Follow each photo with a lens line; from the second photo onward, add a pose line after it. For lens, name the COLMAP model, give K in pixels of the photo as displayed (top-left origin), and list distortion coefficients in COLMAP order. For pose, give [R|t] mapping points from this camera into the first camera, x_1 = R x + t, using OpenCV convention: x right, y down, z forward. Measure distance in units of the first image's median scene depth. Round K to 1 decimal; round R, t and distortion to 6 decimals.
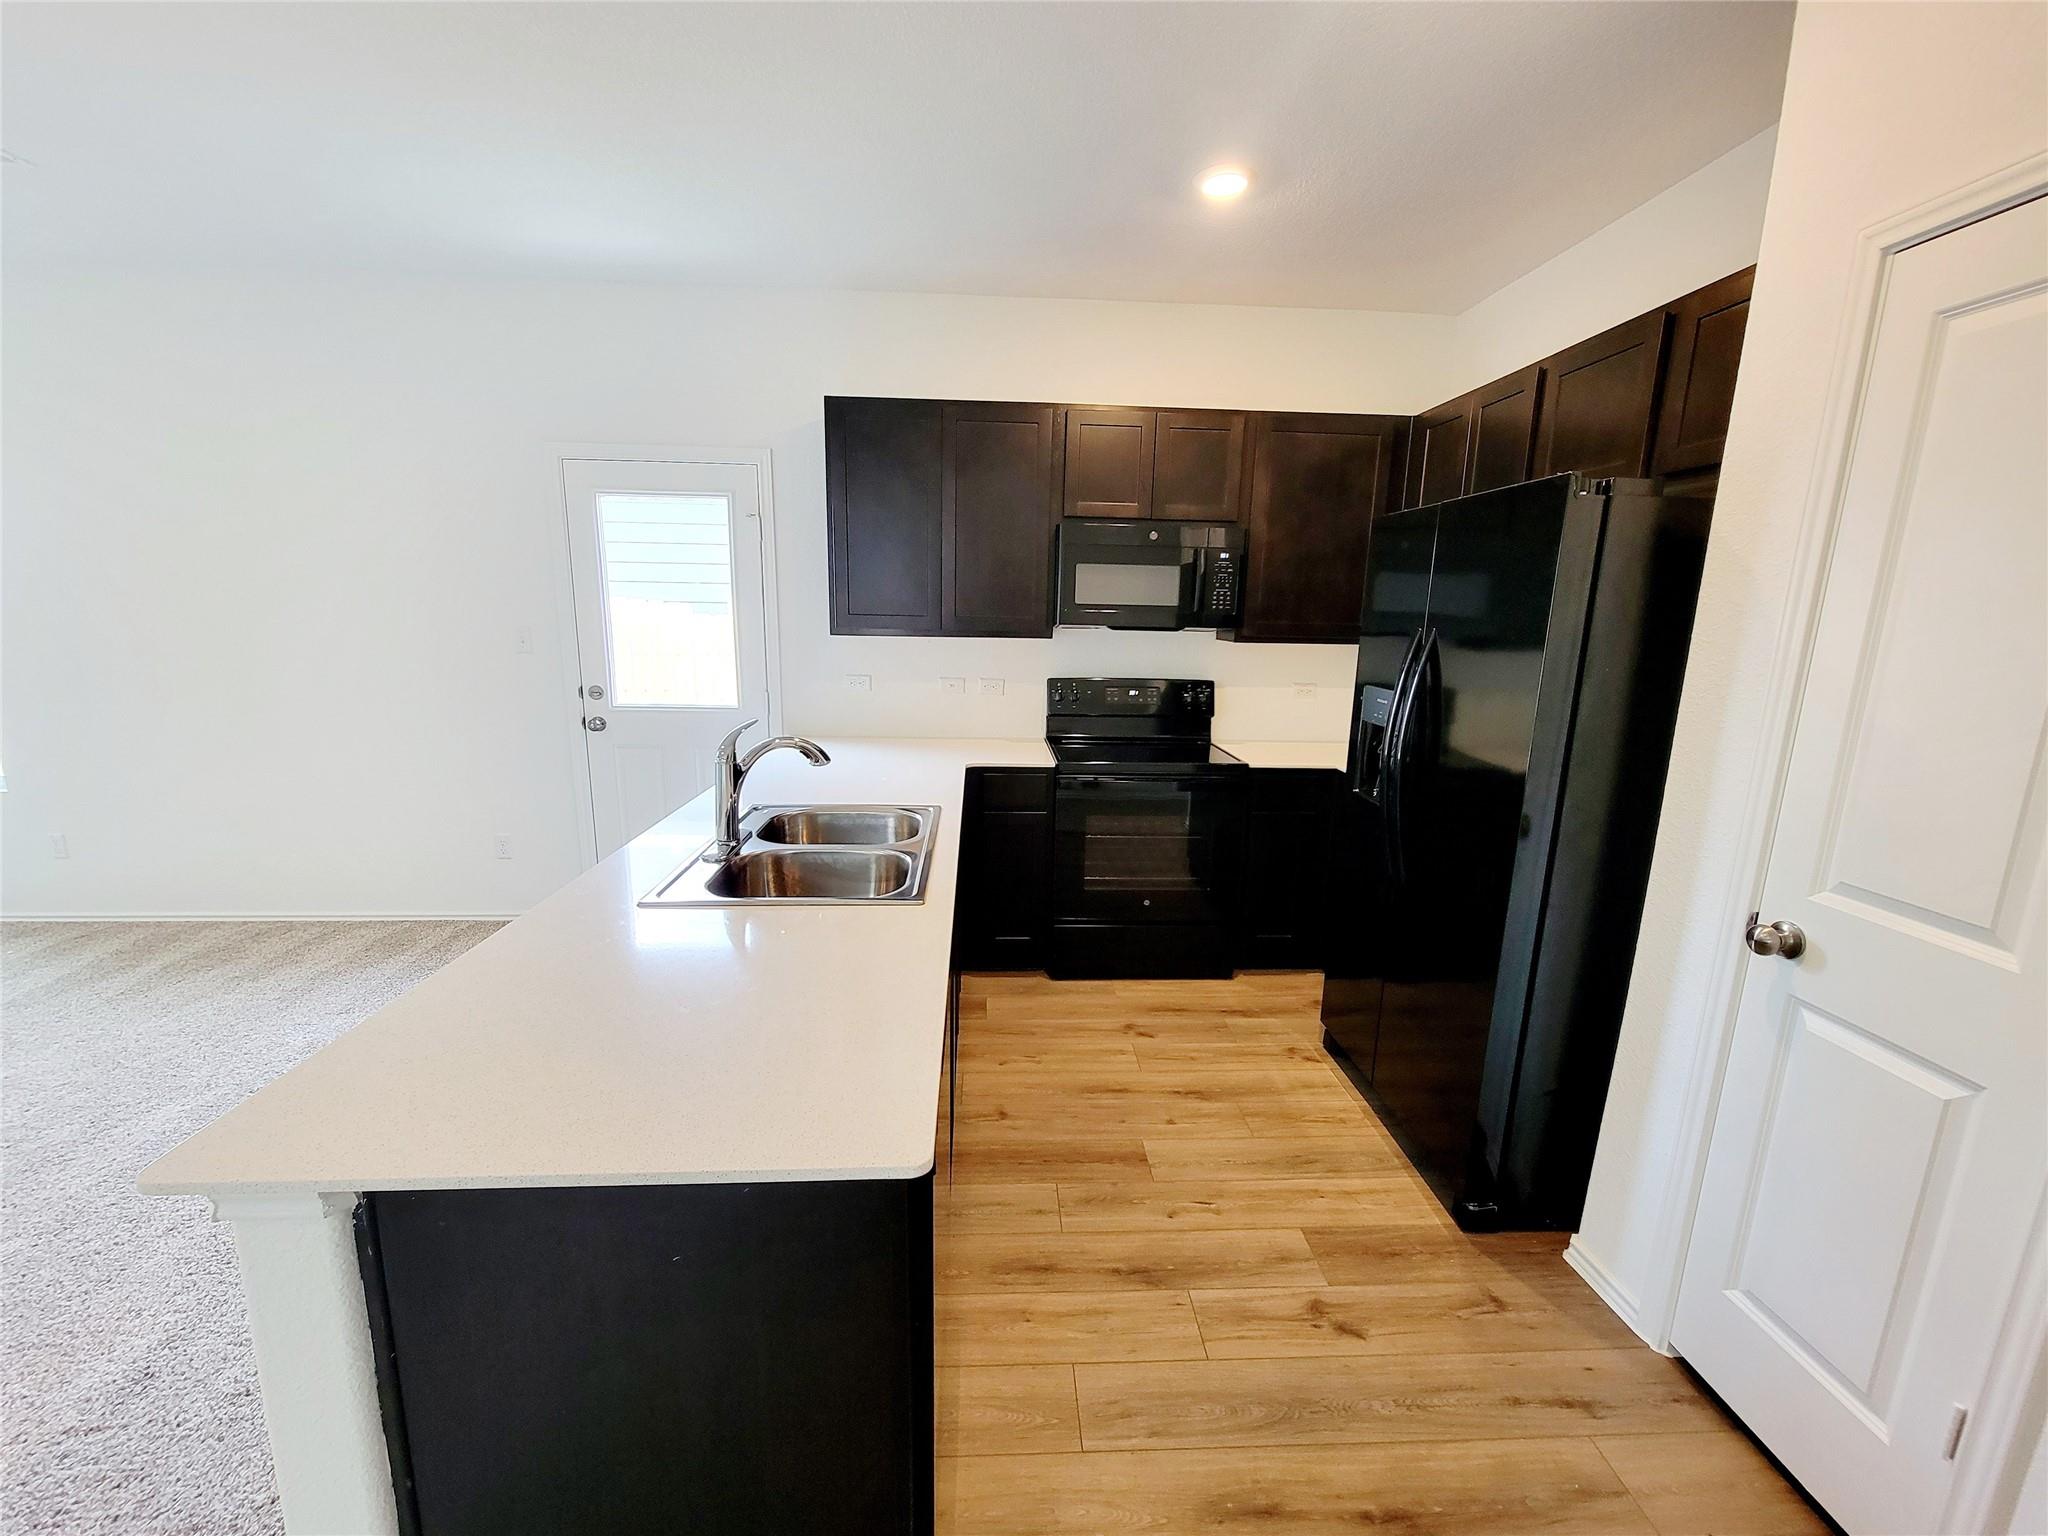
lens RADIAL K [[832.0, 0, 1016.4], [0, 832.0, 762.3], [0, 0, 1]] dist [-0.001214, -0.000658]
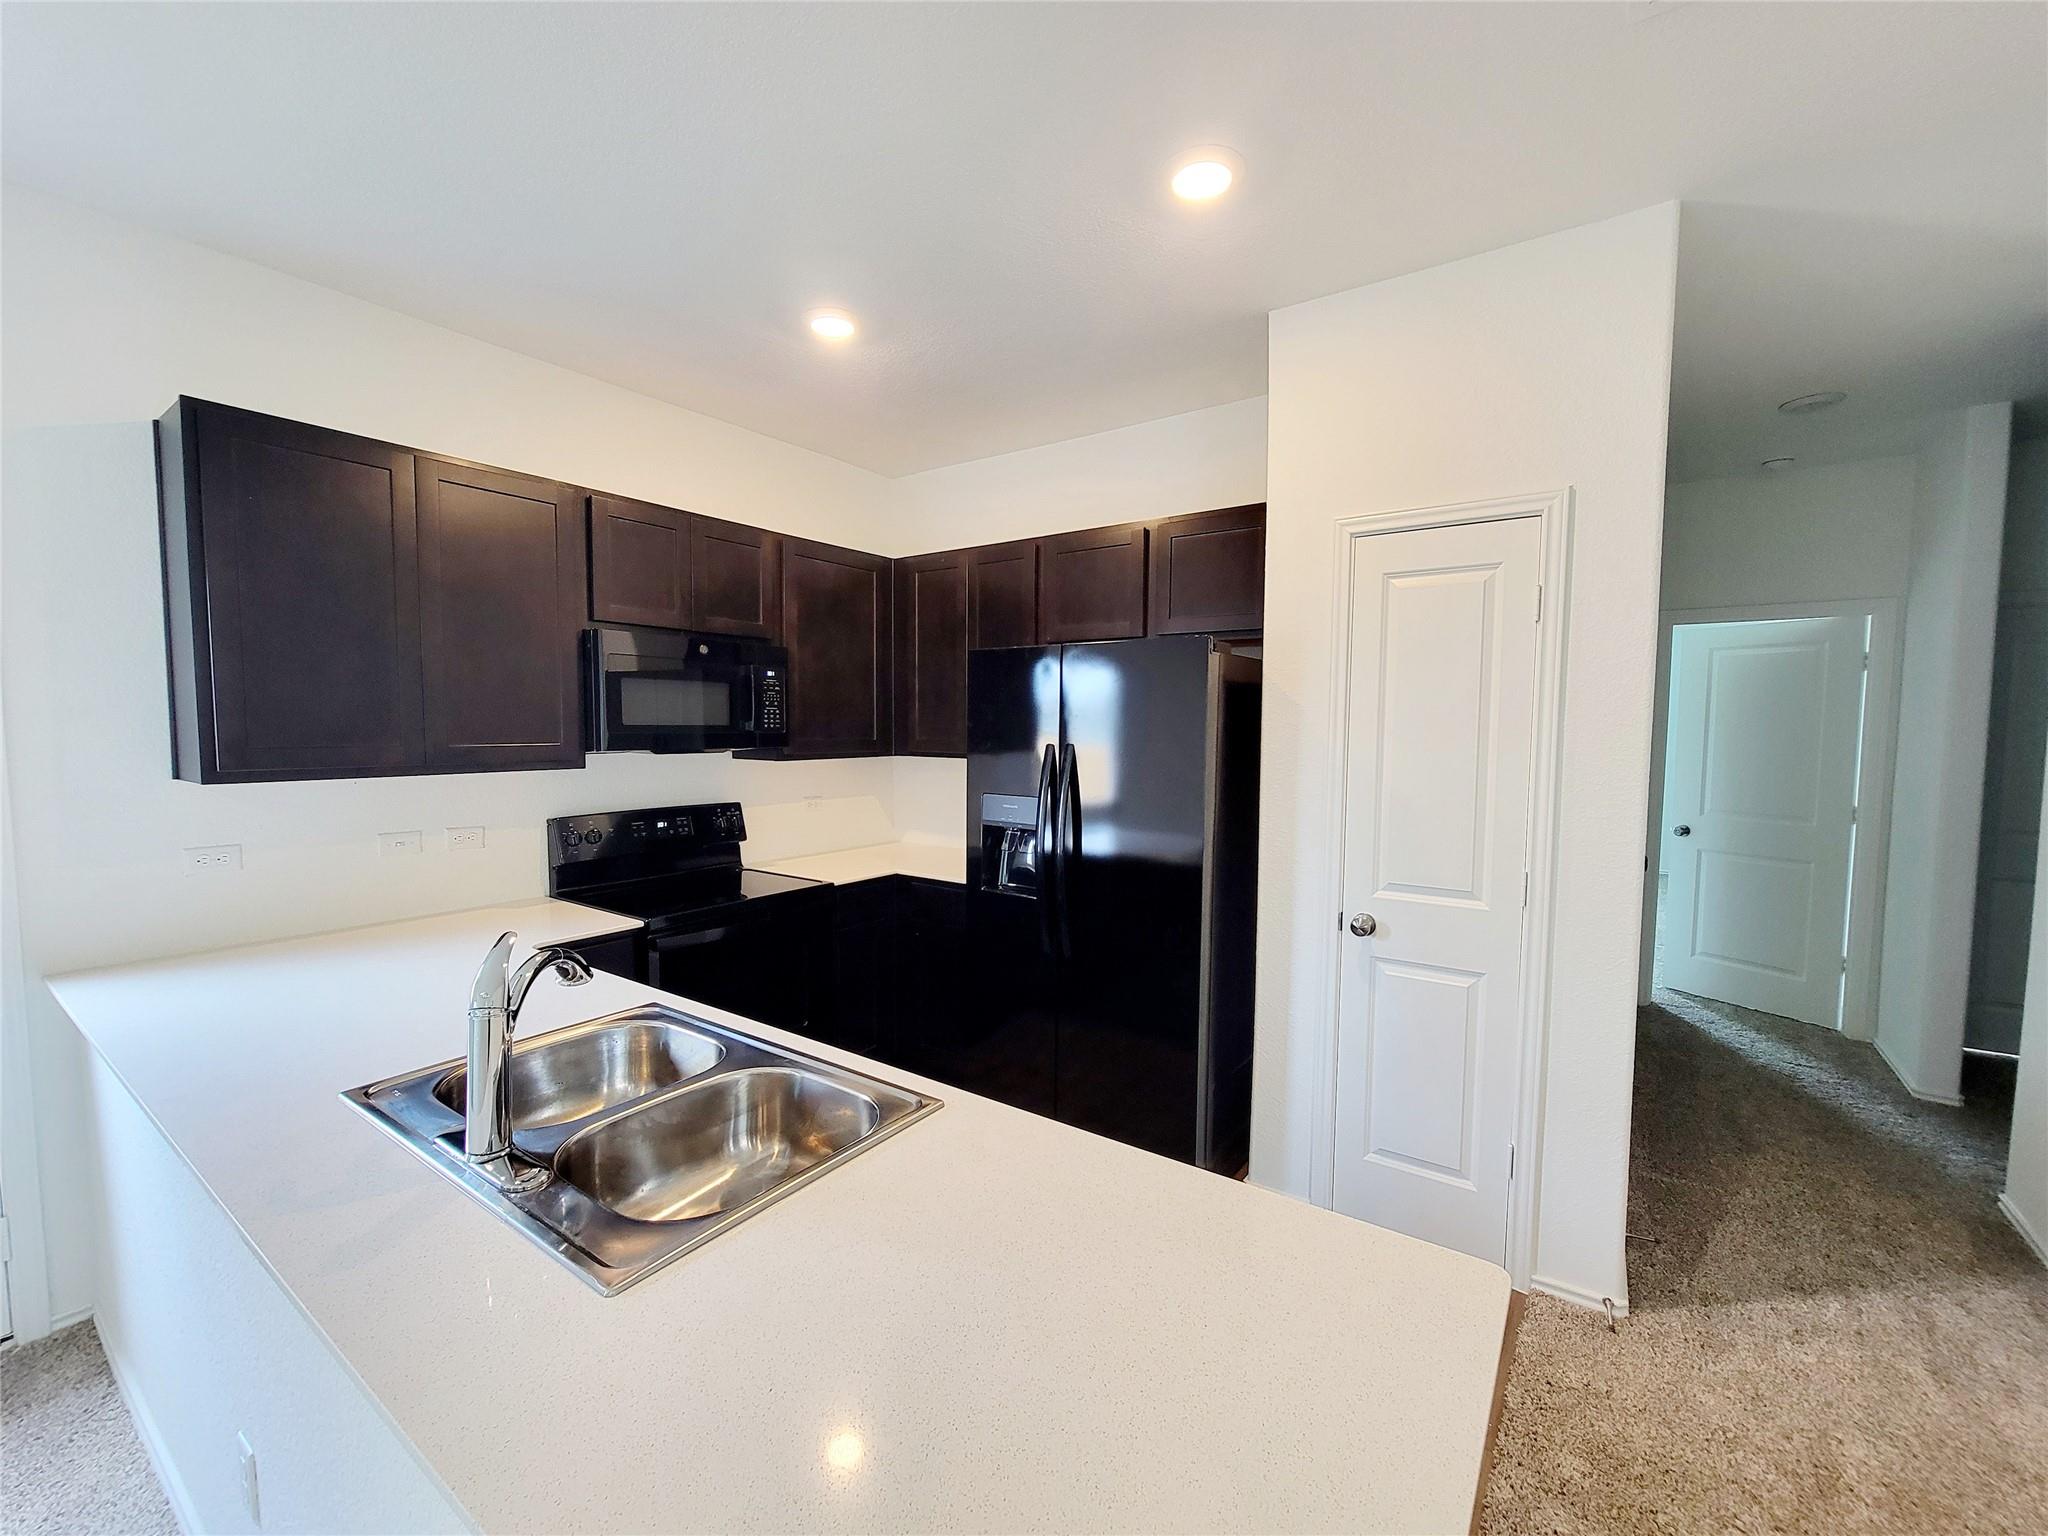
lens RADIAL K [[832.0, 0, 1024.9], [0, 832.0, 771.3], [0, 0, 1]] dist [-0.001214, -0.000658]
pose [[0.620832, -0.062269, 0.781467, -0.329608], [0.150199, 0.987821, -0.040613, -0.052200], [-0.769420, 0.142589, 0.622624, 0.186544]]
